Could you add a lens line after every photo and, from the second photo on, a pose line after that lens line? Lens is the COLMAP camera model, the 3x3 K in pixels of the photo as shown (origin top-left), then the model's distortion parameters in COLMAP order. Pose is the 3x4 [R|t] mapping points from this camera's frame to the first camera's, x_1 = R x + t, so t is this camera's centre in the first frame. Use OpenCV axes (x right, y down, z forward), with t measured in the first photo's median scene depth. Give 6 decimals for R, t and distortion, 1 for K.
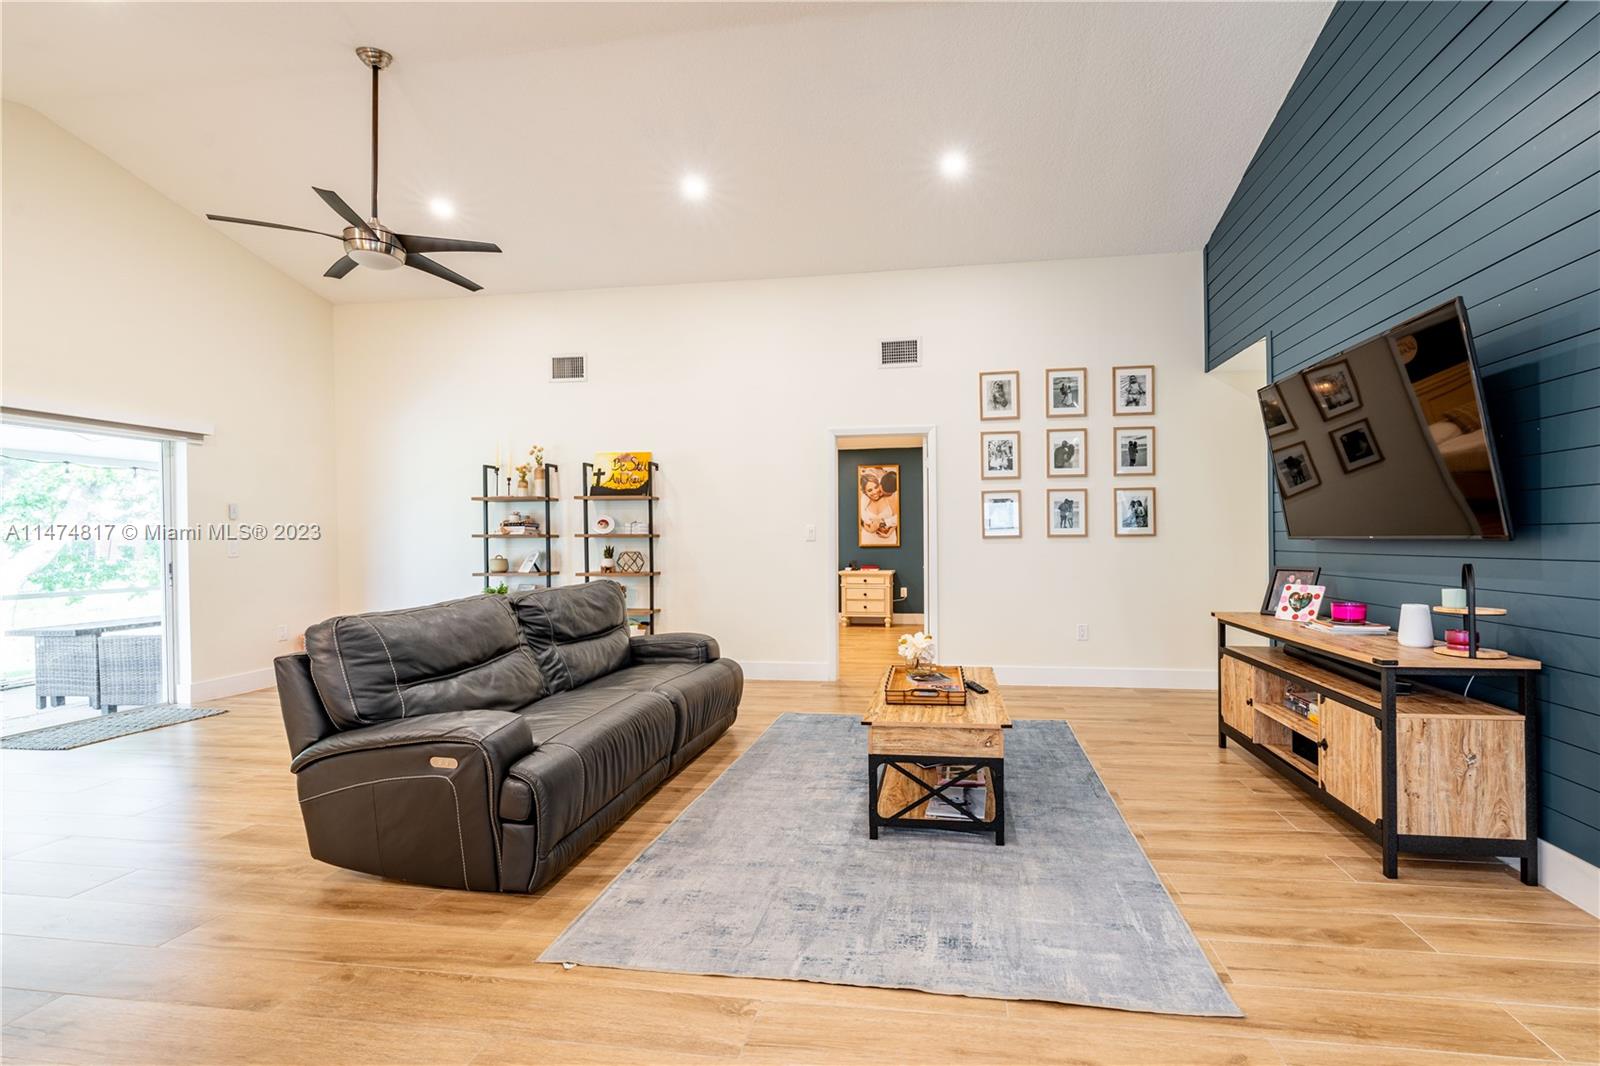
lens RADIAL K [[674.6, 0, 873.5], [0, 674.6, 539.7], [0, 0, 1]] dist [0.000099, -0.000073]
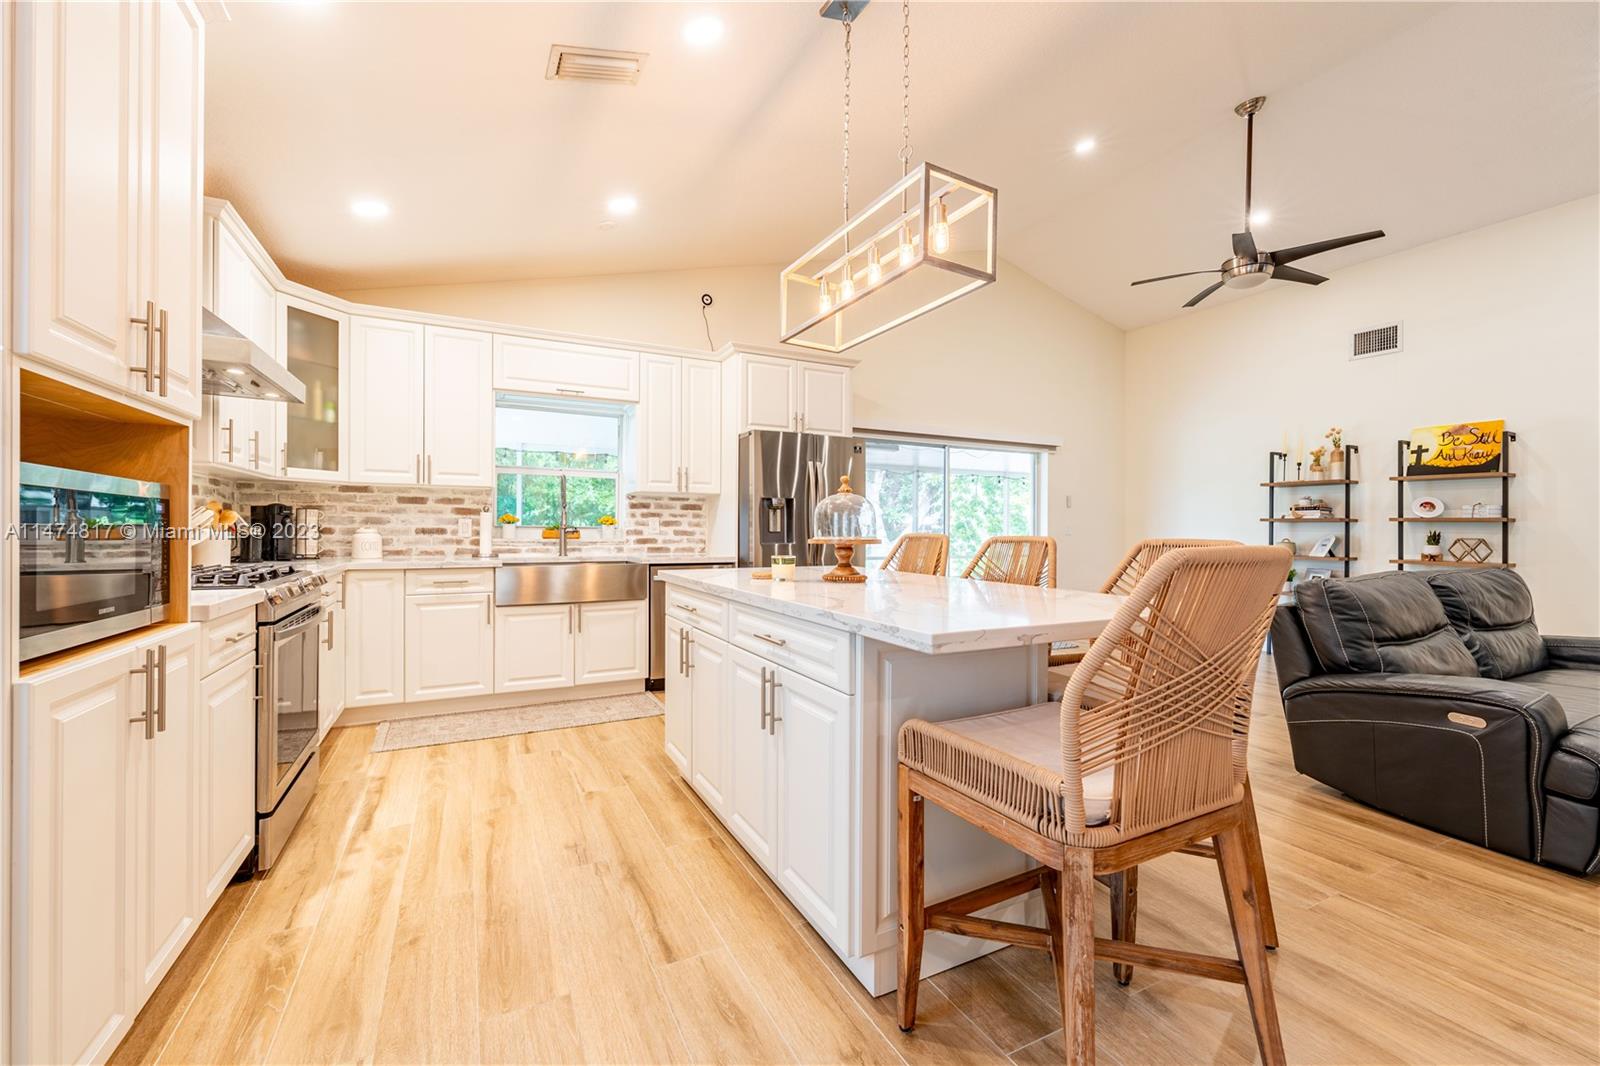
lens RADIAL K [[653.5, 0, 790.7], [0, 653.5, 535.3], [0, 0, 1]] dist [-0.001906, -0.000591]
pose [[0.551120, 0.021524, -0.834148, -0.154791], [-0.014720, 0.999762, 0.016072, 0.014254], [0.834296, 0.003421, 0.551306, -0.200151]]
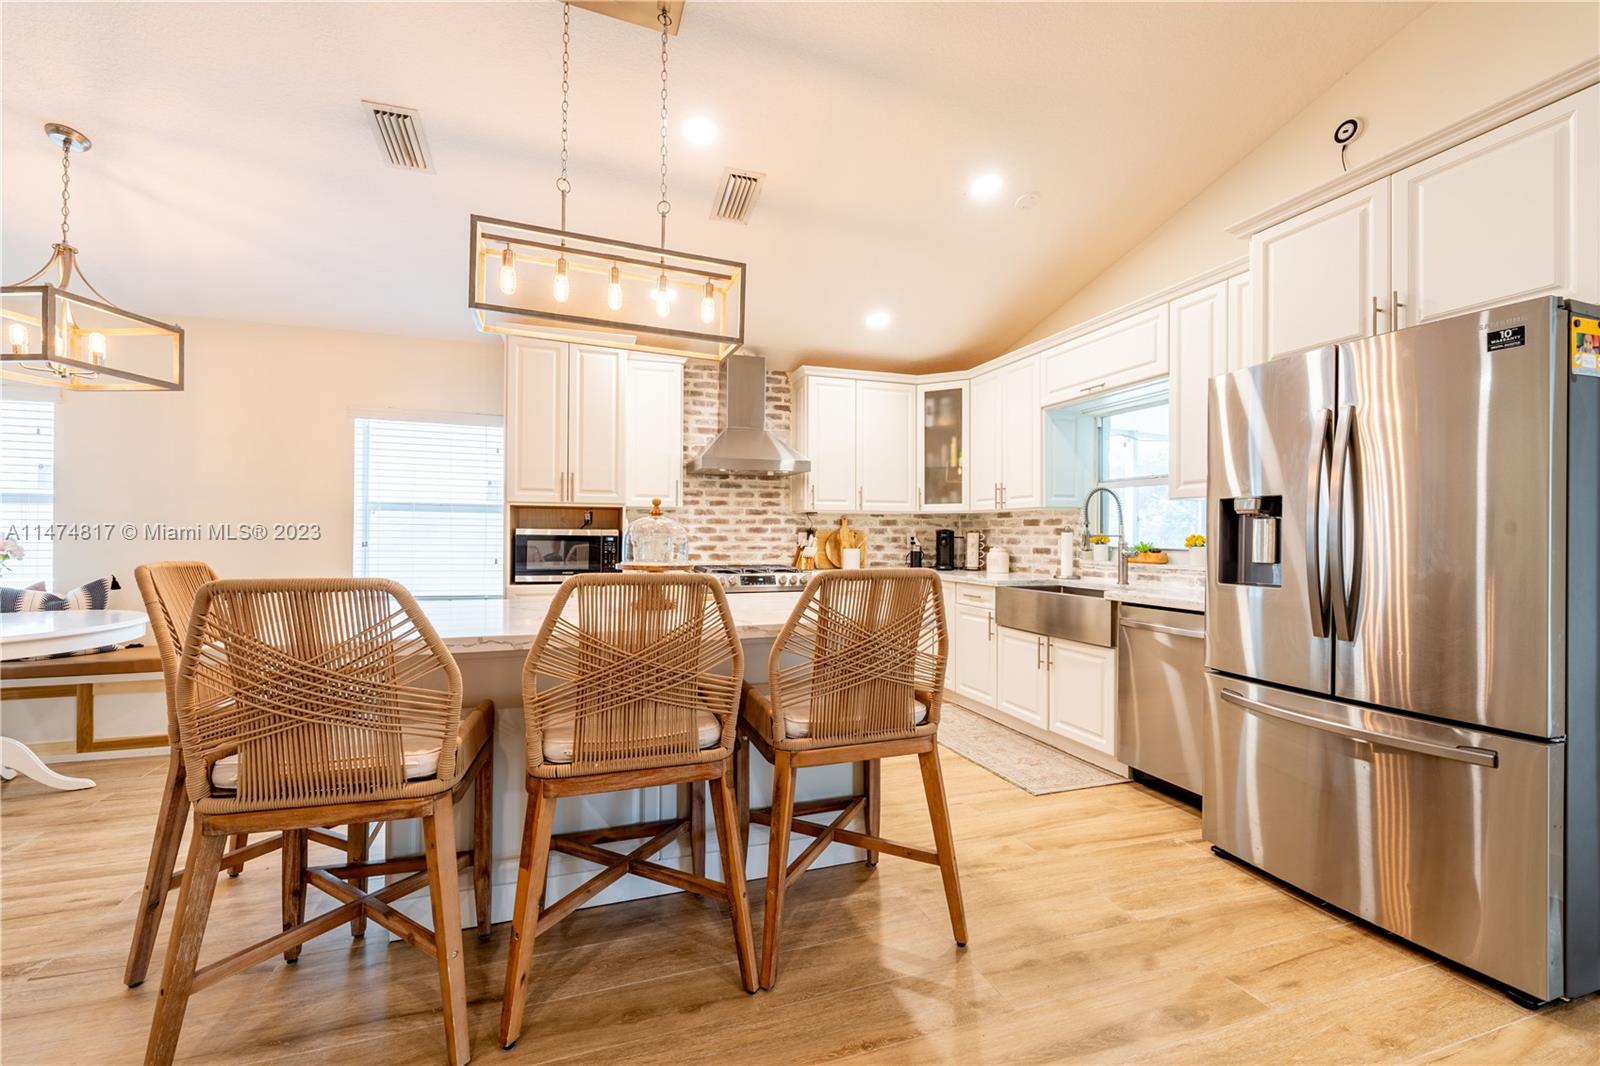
lens RADIAL K [[650.7, 0, 782.9], [0, 650.7, 532.4], [0, 0, 1]] dist [-0.000487, -0.000029]
pose [[-0.906364, 0.001528, -0.422495, -0.408541], [0.000892, 0.999998, 0.001701, 0.002370], [0.422497, 0.001165, -0.906364, 0.515973]]
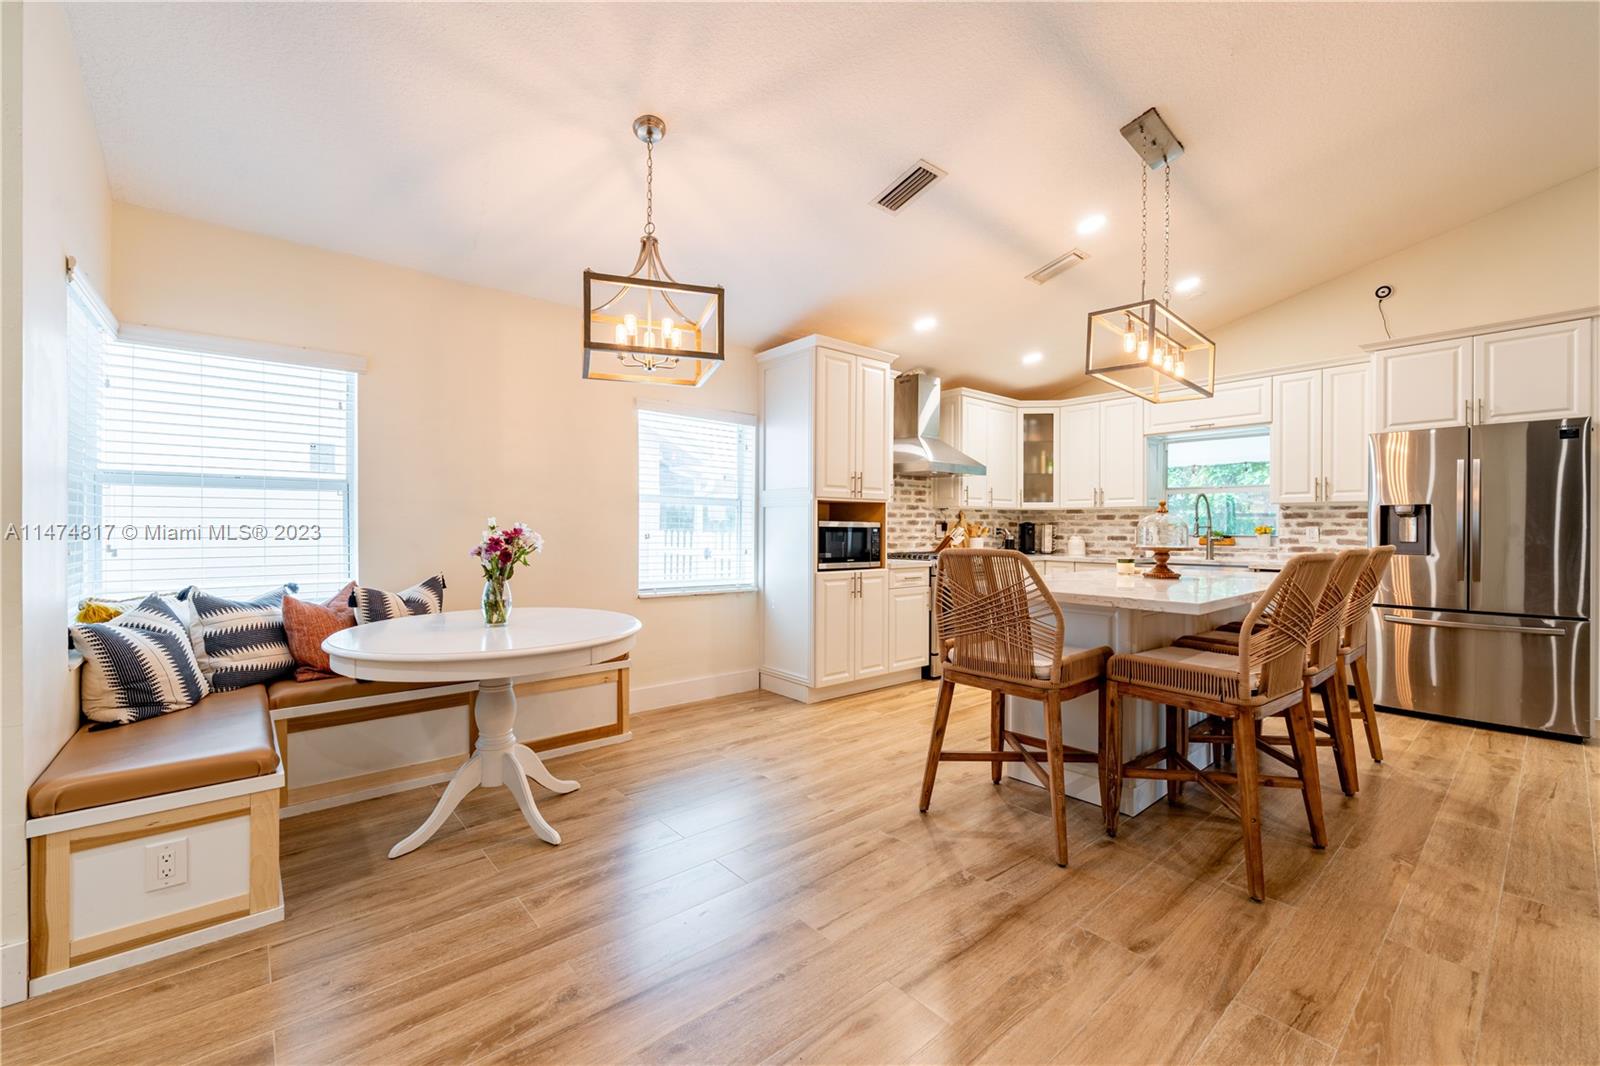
lens RADIAL K [[648.8, 0, 794.0], [0, 648.8, 530.9], [0, 0, 1]] dist [-0.000409, -0.000232]
pose [[-0.681382, 0.009408, -0.731868, 0.178155], [-0.000067, 0.999917, 0.012916, 0.000590], [0.731928, 0.008850, -0.681324, 0.249441]]
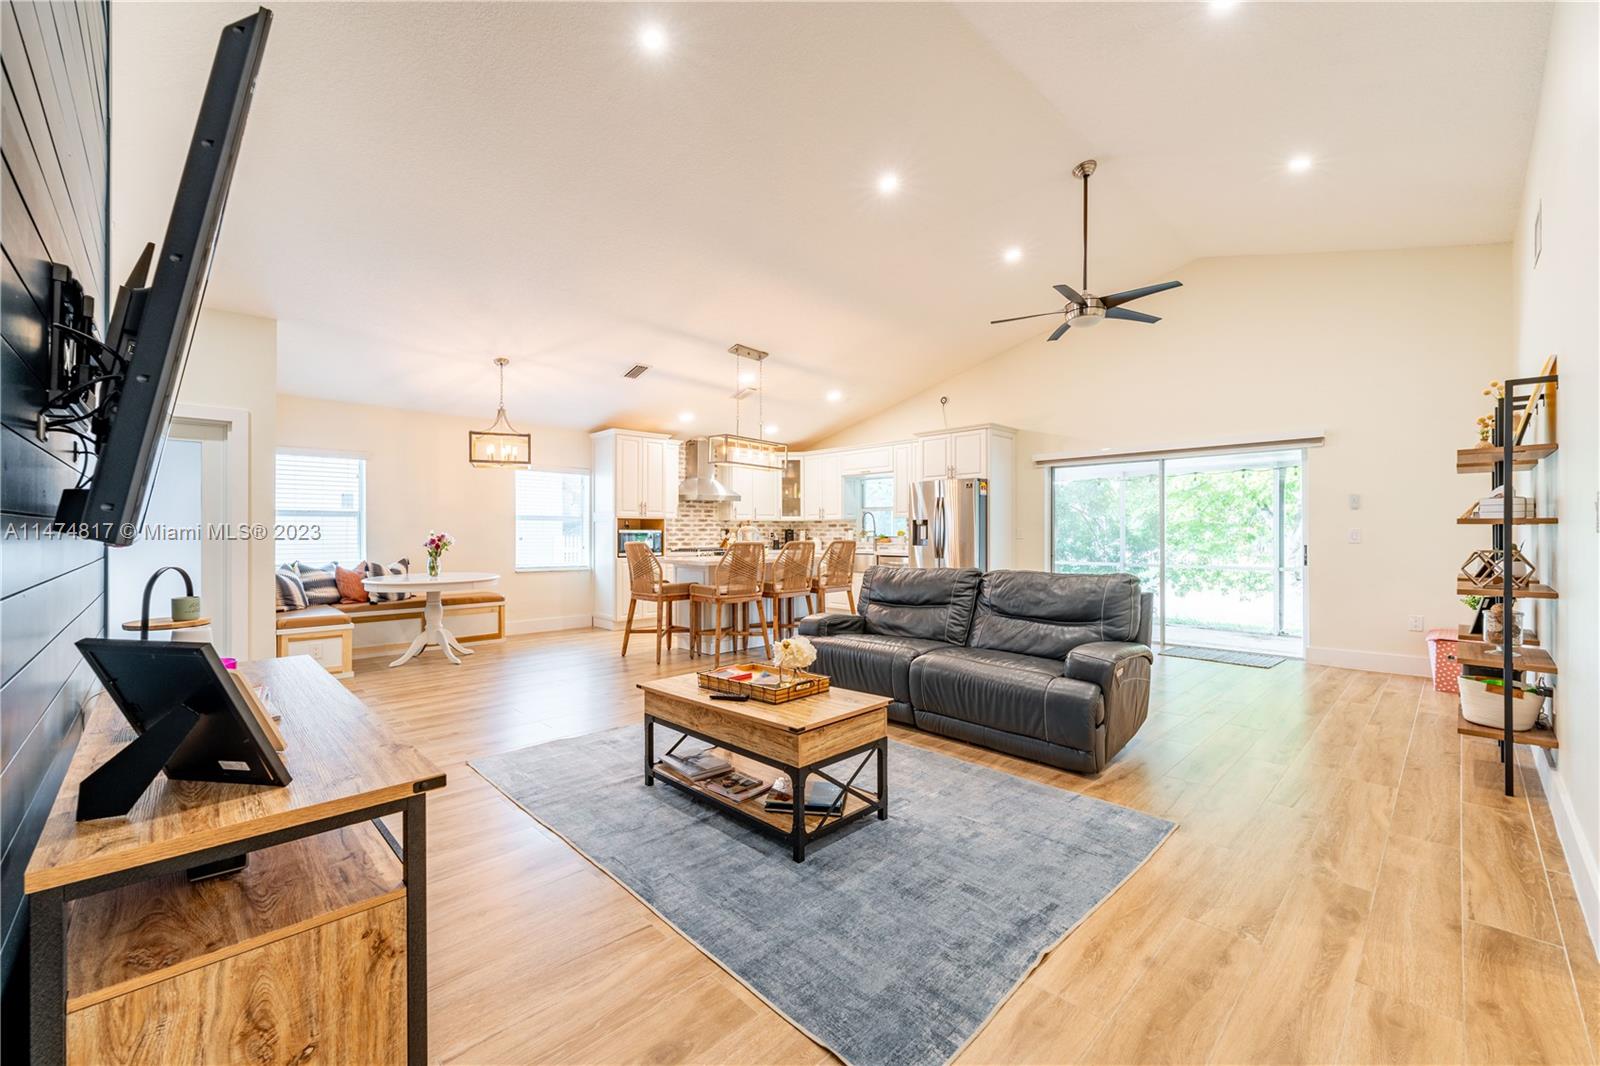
lens RADIAL K [[645.3, 0, 786.1], [0, 645.3, 532.5], [0, 0, 1]] dist [-0.001312, -0.000171]
pose [[-0.638352, 0.009618, -0.769684, 0.452274], [0.005680, 0.999954, 0.007785, -0.004260], [0.769723, 0.000598, -0.638377, 0.957387]]
